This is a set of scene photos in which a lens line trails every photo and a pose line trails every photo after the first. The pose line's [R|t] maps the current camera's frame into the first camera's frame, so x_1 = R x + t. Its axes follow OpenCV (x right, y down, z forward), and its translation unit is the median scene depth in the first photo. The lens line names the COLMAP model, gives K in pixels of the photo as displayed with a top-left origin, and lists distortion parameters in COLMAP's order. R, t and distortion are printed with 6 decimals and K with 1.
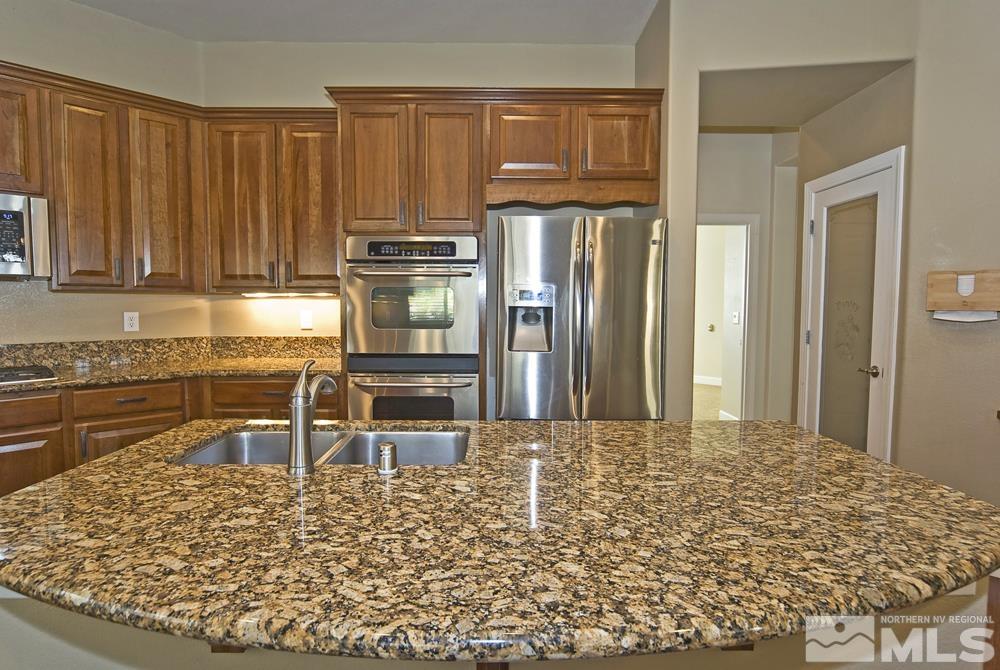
lens RADIAL K [[547.4, 0, 500.0], [0, 547.4, 335.0], [0, 0, 1]] dist [0.001088, 0.000694]
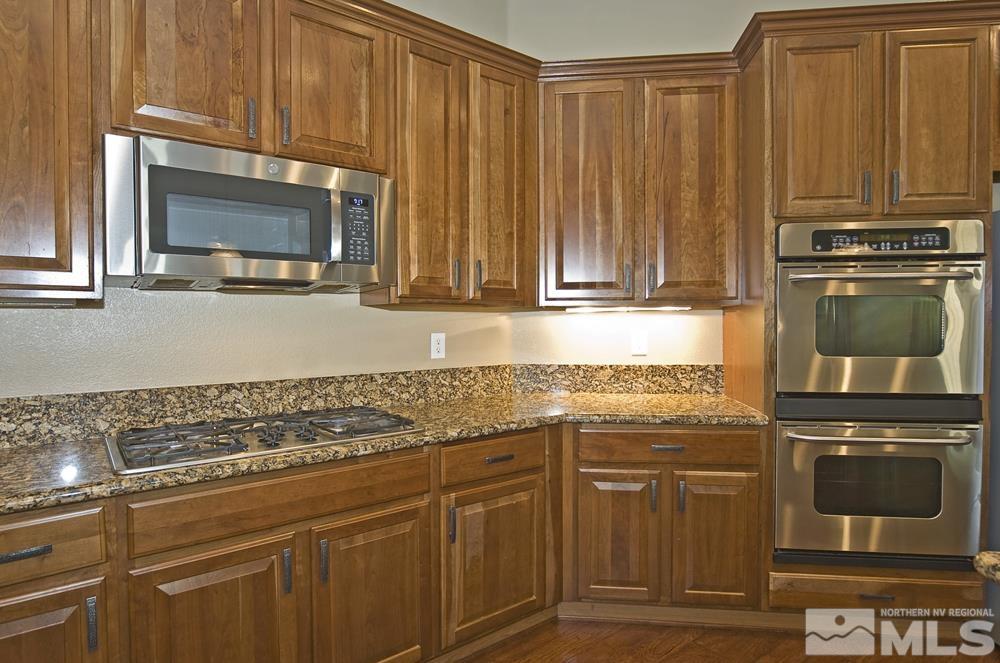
lens RADIAL K [[562.0, 0, 500.0], [0, 562.0, 331.5], [0, 0, 1]] dist [-0.002635, -0.000007]
pose [[0.993745, -0.003305, -0.111623, -0.550742], [-0.000919, 0.999286, -0.037773, -0.016182], [0.111668, 0.037639, 0.993032, 0.256206]]
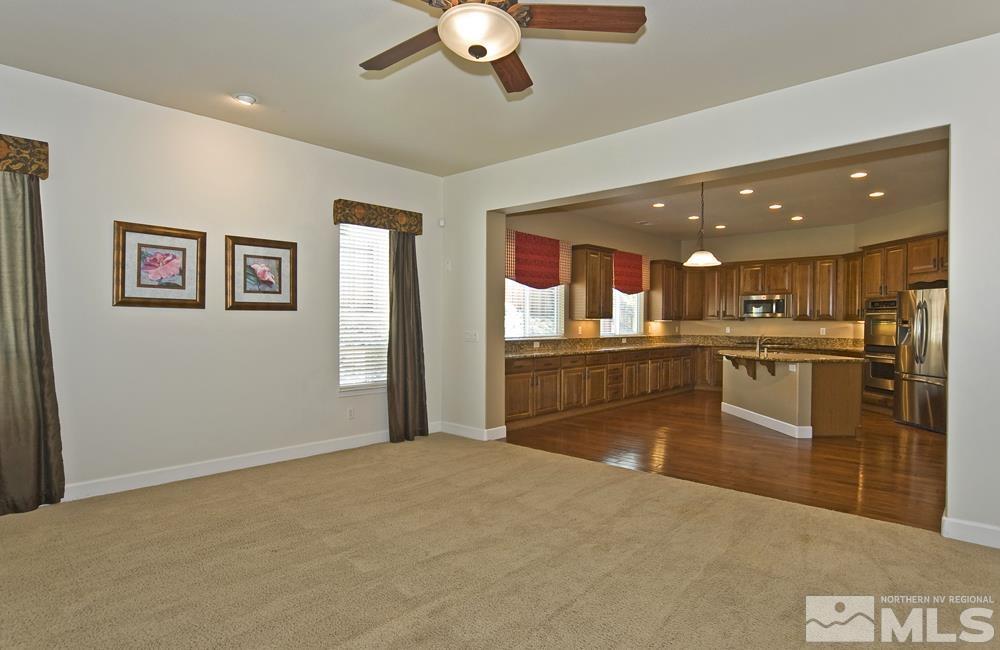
lens RADIAL K [[532.3, 0, 500.0], [0, 532.3, 325.0], [0, 0, 1]] dist [0.001267, 0.000155]
pose [[0.035486, 0.006814, -0.999347, 2.231612], [-0.065790, 0.997823, 0.004467, 0.044518], [0.997202, 0.065589, 0.035858, -0.848497]]
